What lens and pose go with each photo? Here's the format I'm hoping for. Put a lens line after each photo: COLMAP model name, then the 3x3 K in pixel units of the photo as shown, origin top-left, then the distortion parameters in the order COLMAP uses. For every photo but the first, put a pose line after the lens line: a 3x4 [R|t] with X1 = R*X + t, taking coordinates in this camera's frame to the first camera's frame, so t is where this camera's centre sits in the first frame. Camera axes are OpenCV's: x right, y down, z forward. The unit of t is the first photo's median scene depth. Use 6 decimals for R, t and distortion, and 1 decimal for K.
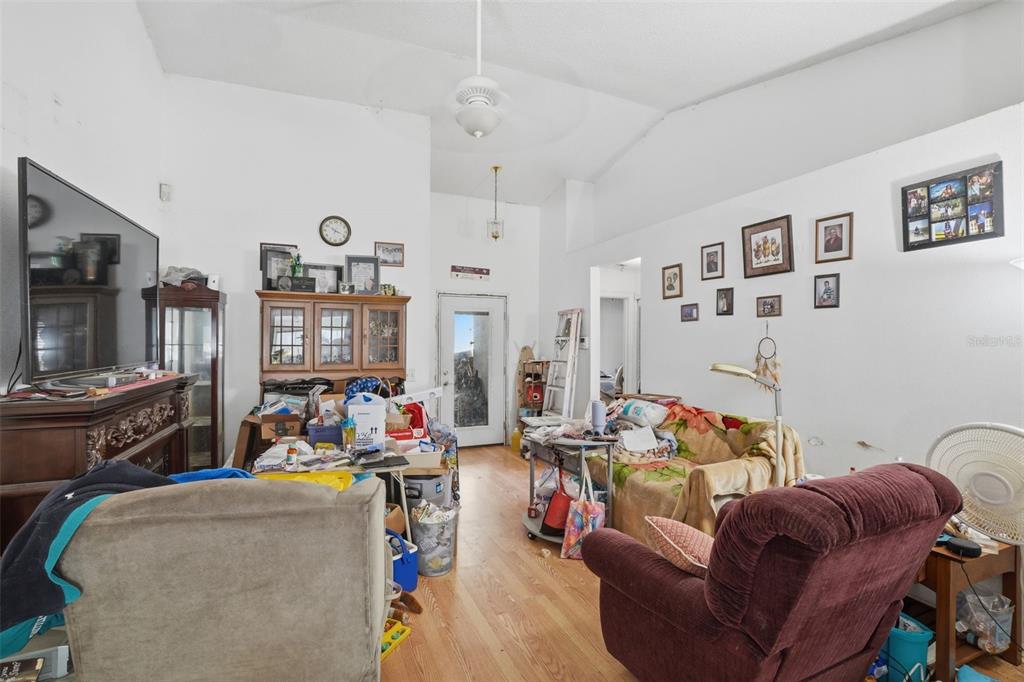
lens RADIAL K [[460.1, 0, 512.0], [0, 460.1, 341.0], [0, 0, 1]] dist [-0.057299, 0.018101]
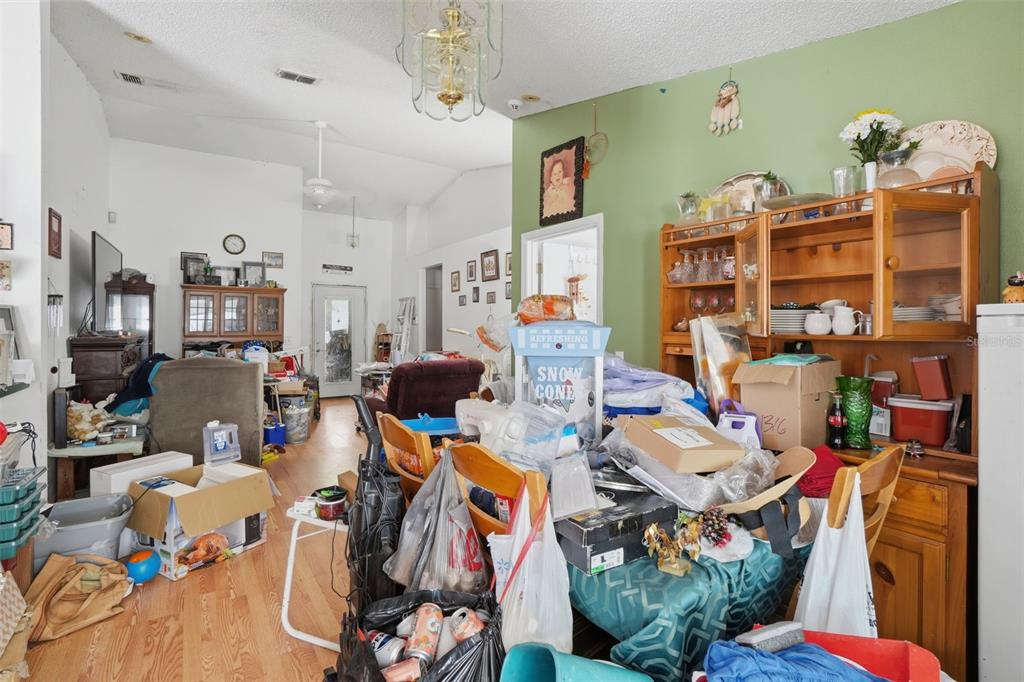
lens RADIAL K [[464.4, 0, 513.9], [0, 464.4, 324.1], [0, 0, 1]] dist [-0.062830, 0.018775]
pose [[0.978851, 0.000213, 0.204574, 0.220137], [0.000429, 0.999995, -0.003093, 0.028961], [-0.204574, 0.003116, 0.978846, -0.690928]]
